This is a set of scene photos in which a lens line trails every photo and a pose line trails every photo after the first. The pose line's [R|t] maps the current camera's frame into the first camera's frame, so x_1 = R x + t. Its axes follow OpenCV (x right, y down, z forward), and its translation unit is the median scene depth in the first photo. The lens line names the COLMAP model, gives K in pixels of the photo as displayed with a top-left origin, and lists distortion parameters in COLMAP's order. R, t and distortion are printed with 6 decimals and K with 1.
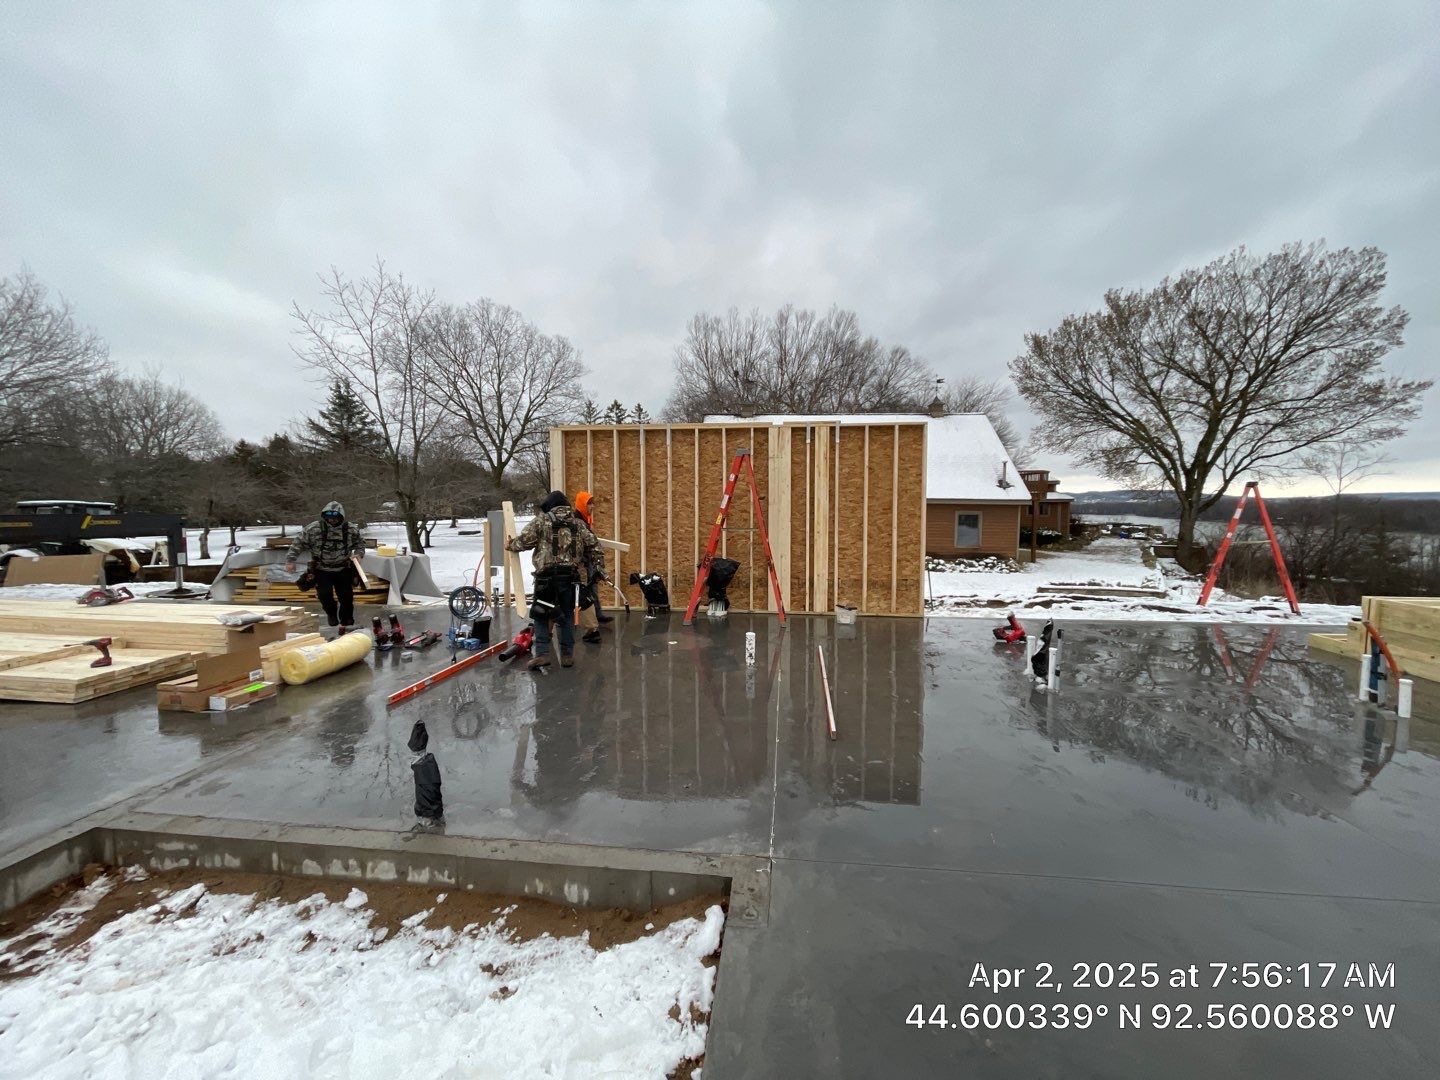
lens RADIAL K [[582.4, 0, 712.9], [0, 582.4, 535.5], [0, 0, 1]] dist [0.001208, -0.001849]
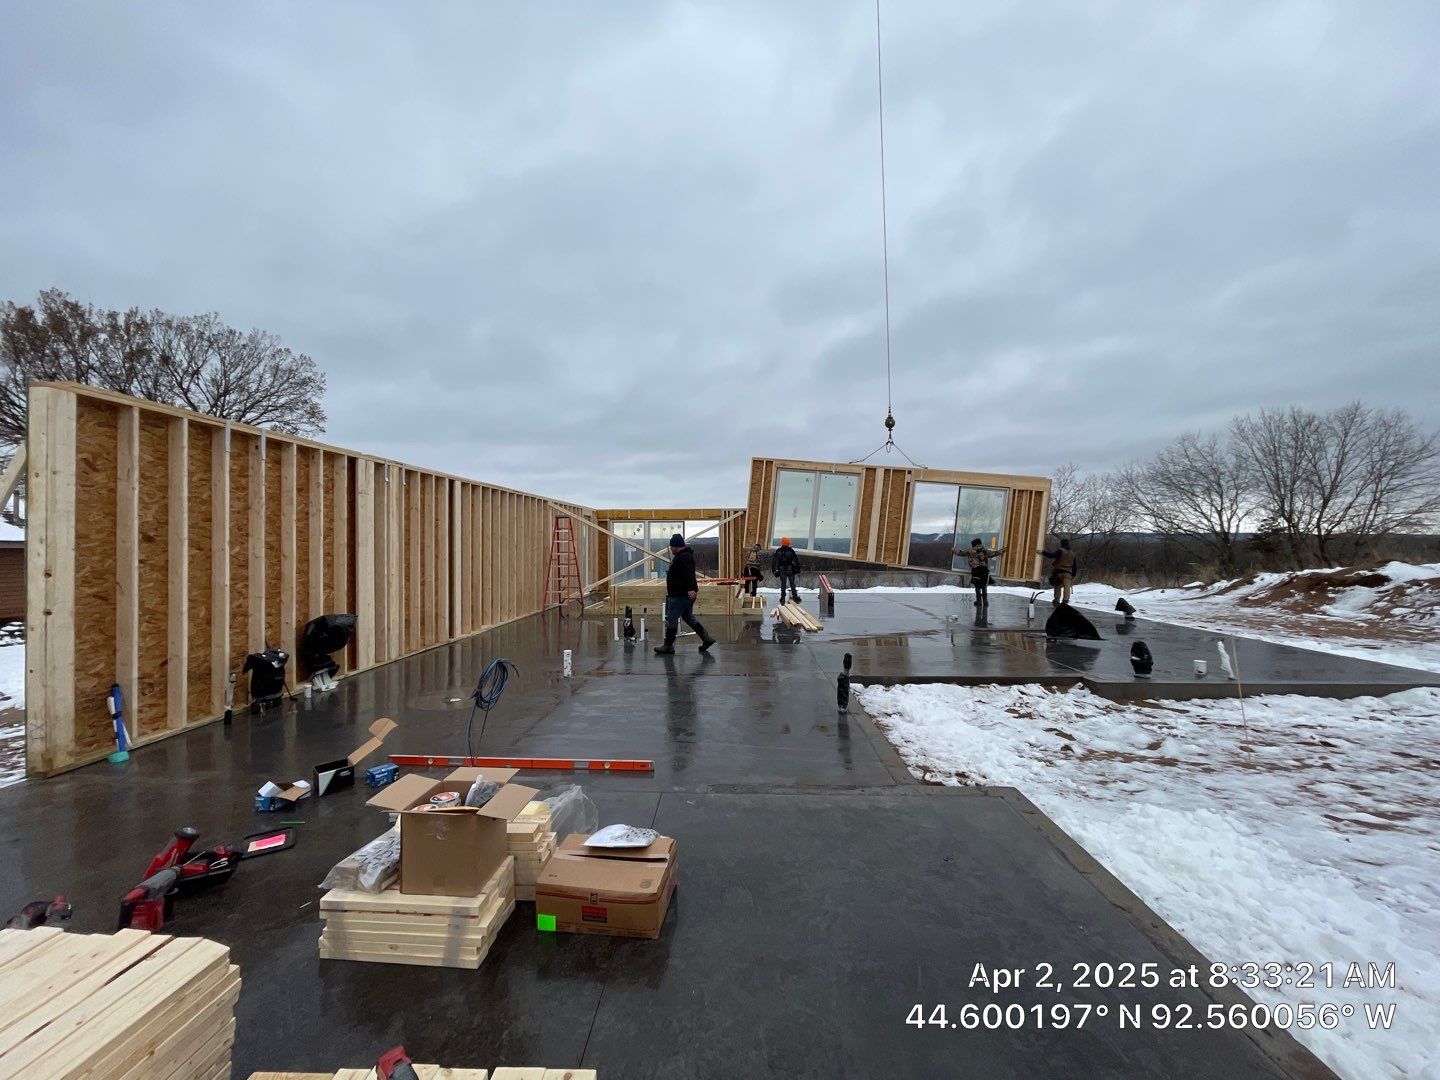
lens RADIAL K [[582.4, 0, 718.3], [0, 582.4, 544.1], [0, 0, 1]] dist [0.001208, -0.001849]
pose [[-0.080836, 0.006414, 0.996707, -0.825777], [0.051234, 0.998684, -0.002272, -0.027355], [-0.995410, 0.050881, -0.081058, 0.538186]]
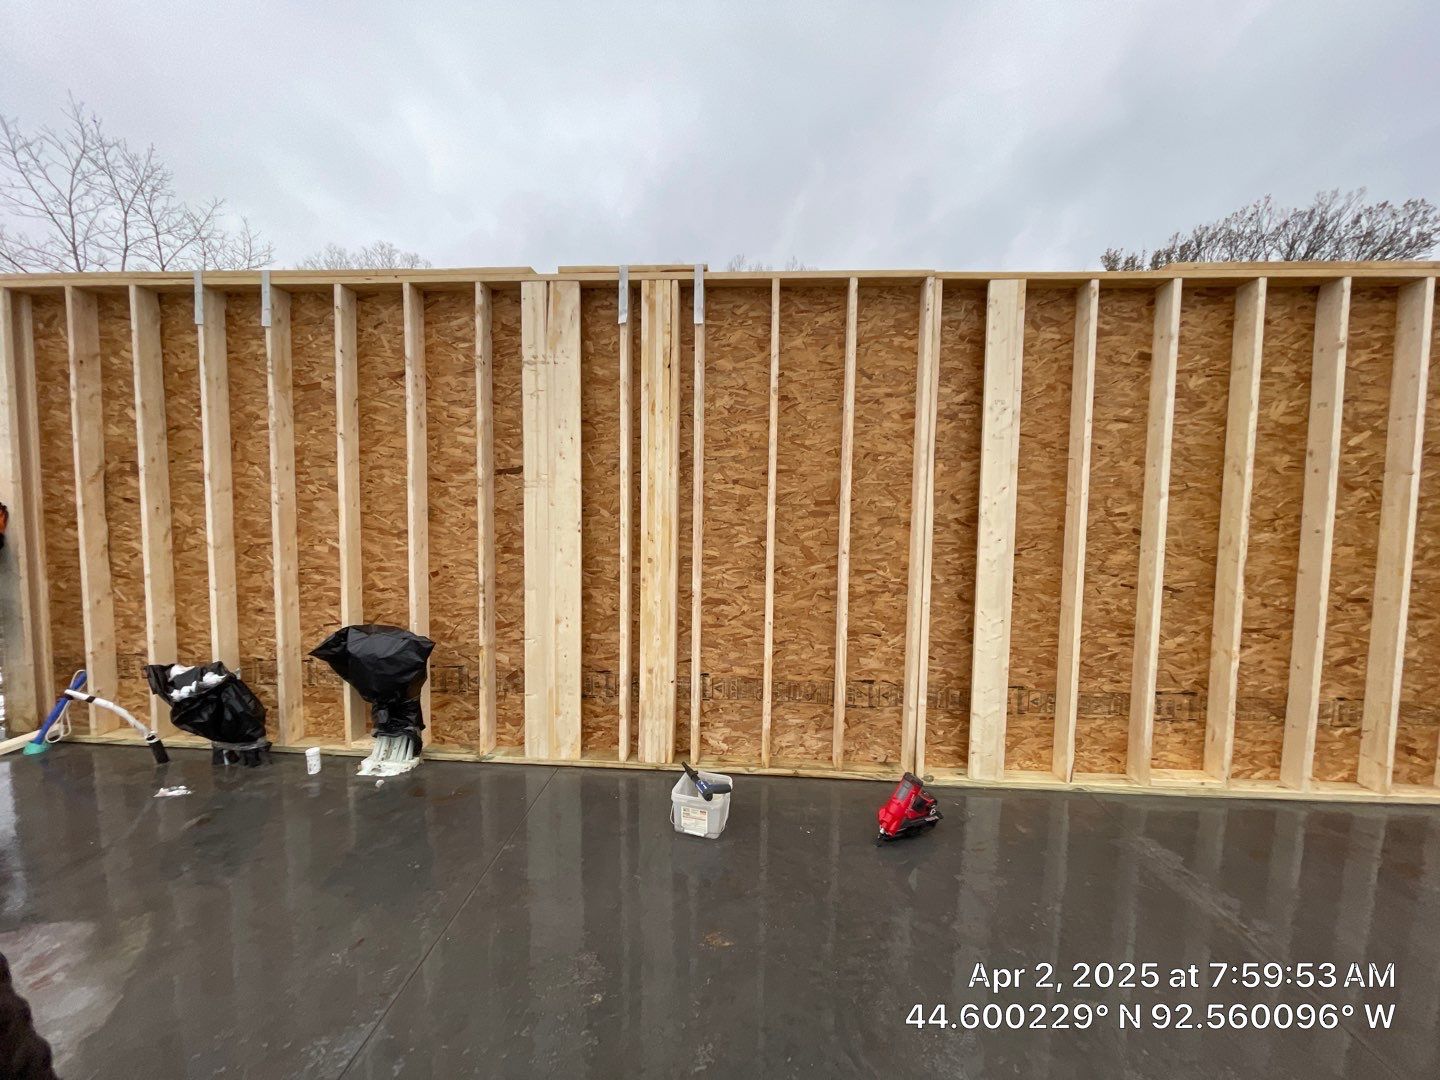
lens RADIAL K [[582.4, 0, 712.9], [0, 582.4, 537.3], [0, 0, 1]] dist [0.001208, -0.001849]
pose [[0.998218, 0.012202, 0.058420, 0.199119], [-0.013503, 0.999668, 0.021932, -0.029443], [-0.058133, -0.022682, 0.998051, 0.607887]]
